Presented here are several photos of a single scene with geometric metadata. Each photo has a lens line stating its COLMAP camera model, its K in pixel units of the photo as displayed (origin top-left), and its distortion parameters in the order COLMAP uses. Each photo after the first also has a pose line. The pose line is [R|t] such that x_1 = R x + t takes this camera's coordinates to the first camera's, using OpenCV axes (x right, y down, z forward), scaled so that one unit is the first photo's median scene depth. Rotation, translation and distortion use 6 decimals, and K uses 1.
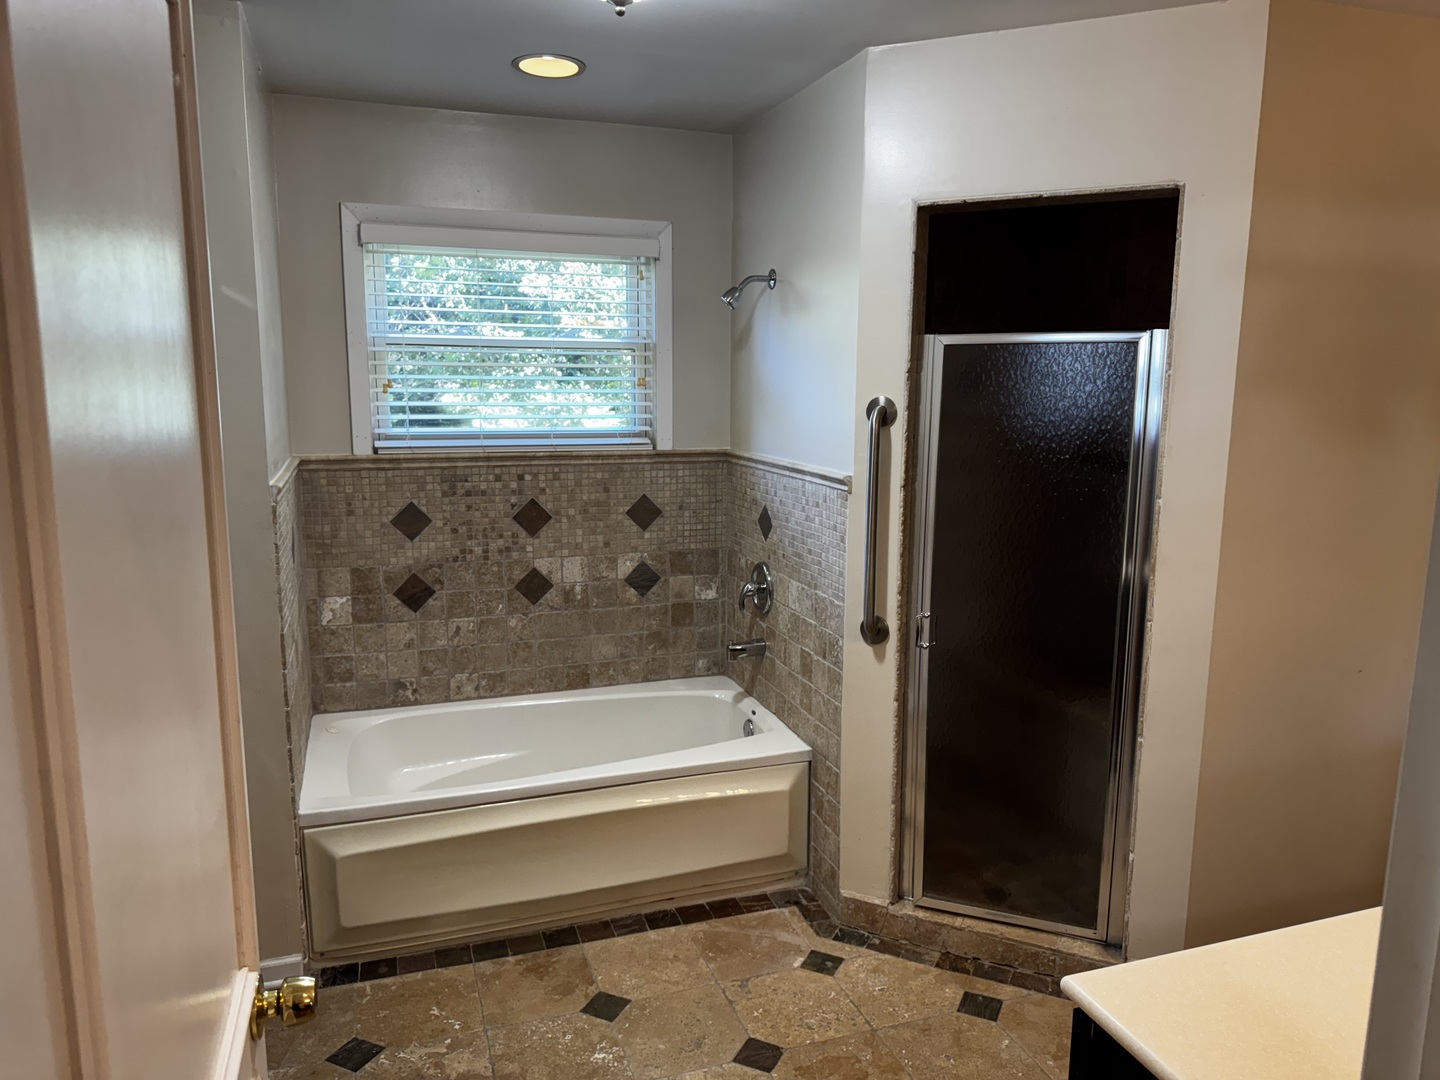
lens RADIAL K [[1009.3, 0, 726.3], [0, 1009.3, 543.6], [0, 0, 1]] dist [0.081817, -0.114244]
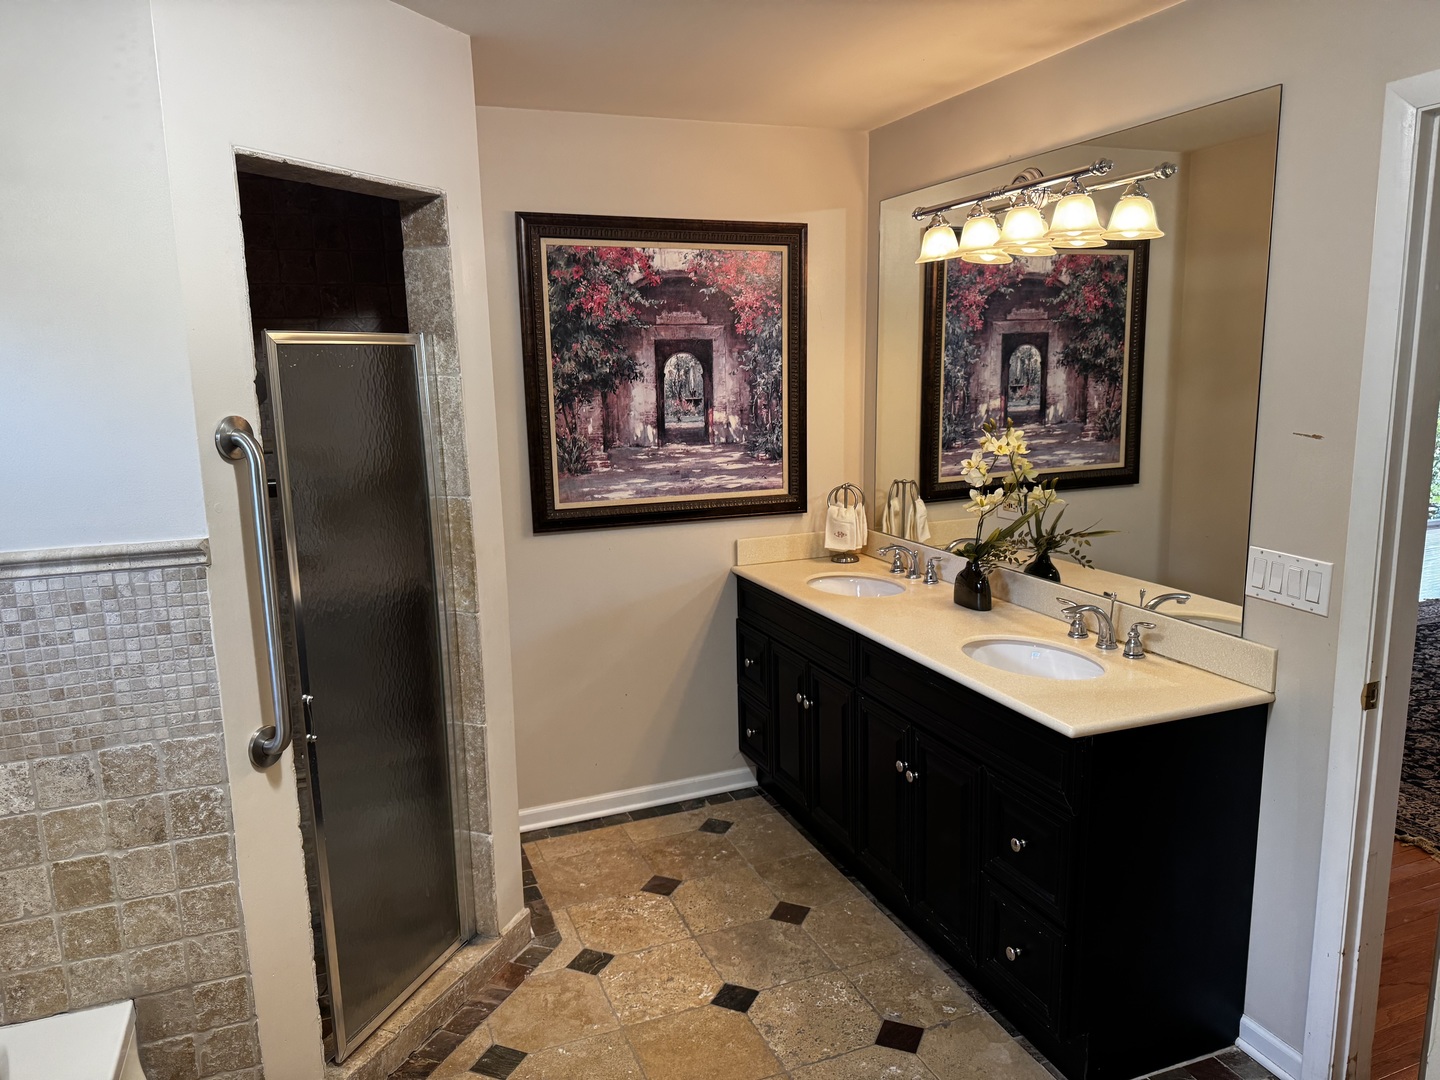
lens RADIAL K [[1009.3, 0, 726.3], [0, 1009.3, 543.6], [0, 0, 1]] dist [0.081817, -0.114244]
pose [[-0.065108, -0.179171, 0.981661, -0.545474], [0.177126, 0.966052, 0.188069, -0.128140], [-0.982032, 0.186123, -0.031162, 0.679981]]
